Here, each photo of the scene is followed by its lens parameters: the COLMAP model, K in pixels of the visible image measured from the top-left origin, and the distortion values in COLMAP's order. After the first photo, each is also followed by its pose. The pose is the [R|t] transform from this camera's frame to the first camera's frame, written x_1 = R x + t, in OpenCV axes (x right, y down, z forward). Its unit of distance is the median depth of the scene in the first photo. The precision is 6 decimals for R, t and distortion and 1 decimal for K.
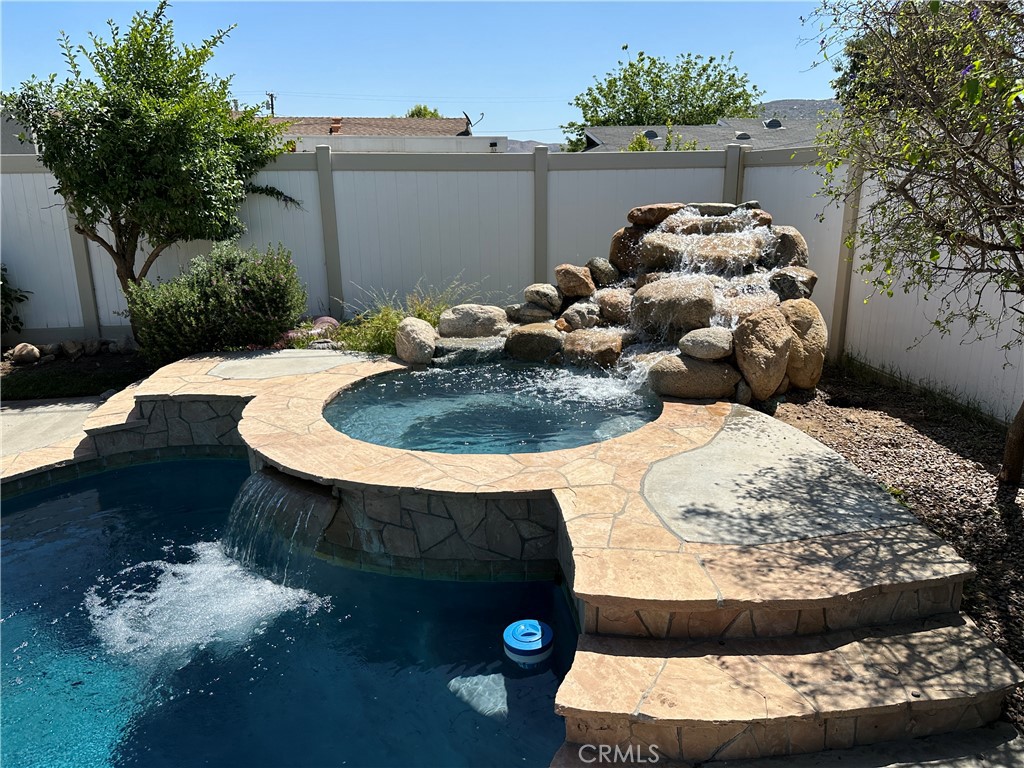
lens RADIAL K [[716.4, 0, 504.2], [0, 716.4, 388.9], [0, 0, 1]] dist [0.048745, -0.044148]
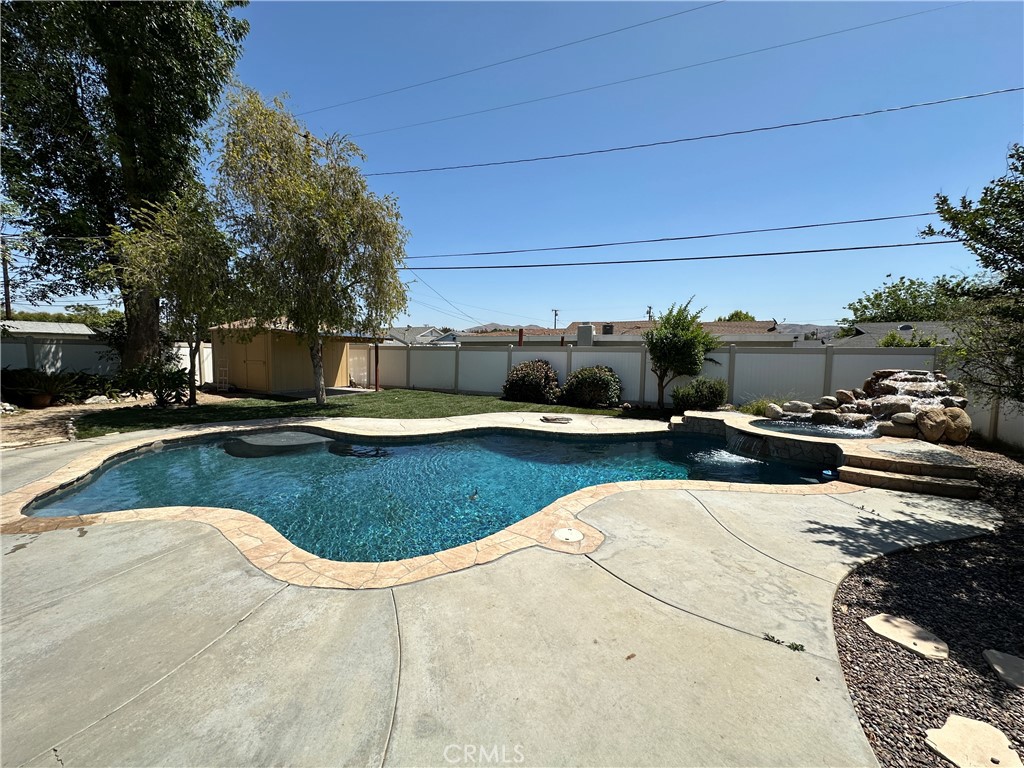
lens RADIAL K [[406.4, 0, 512.4], [0, 406.4, 387.2], [0, 0, 1]] dist [-0.003516, 0.000607]
pose [[0.830684, 0.067397, -0.552649, -0.102220], [-0.166905, 0.977136, -0.131709, 0.231121], [0.531137, 0.201649, 0.822941, -0.939748]]
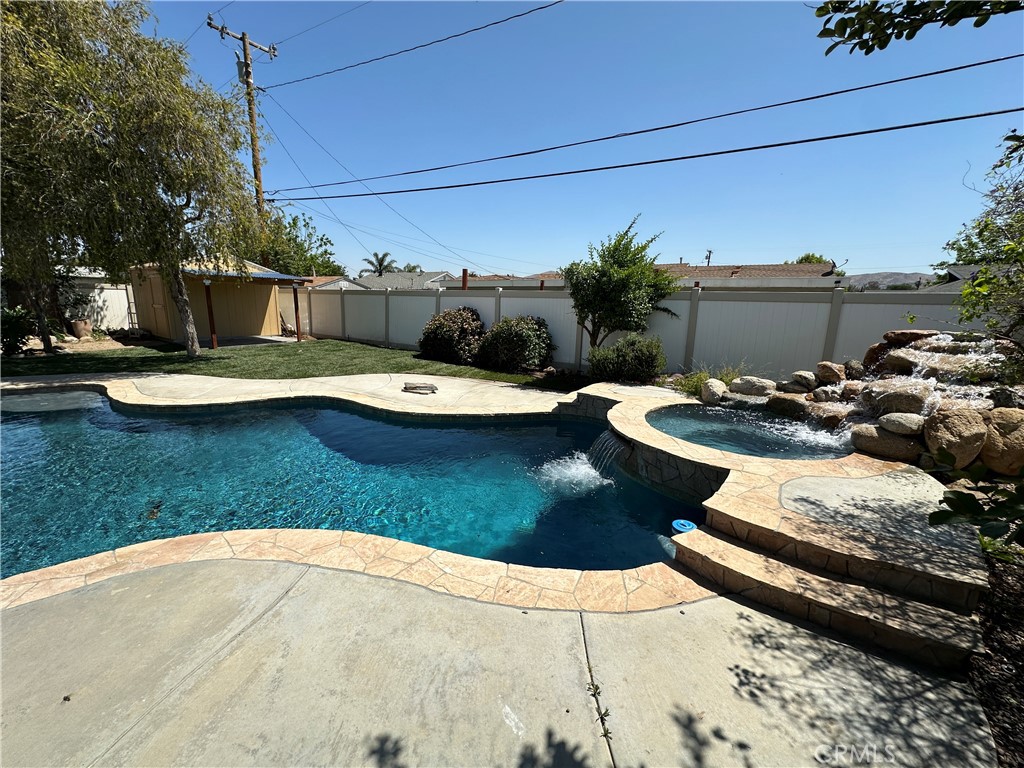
lens RADIAL K [[406.4, 0, 514.0], [0, 406.4, 386.5], [0, 0, 1]] dist [-0.003516, 0.000607]
pose [[0.745071, 0.164394, -0.646409, 0.172161], [-0.206023, 0.978481, 0.011378, 0.015763], [0.634369, 0.124698, 0.762906, -0.145113]]
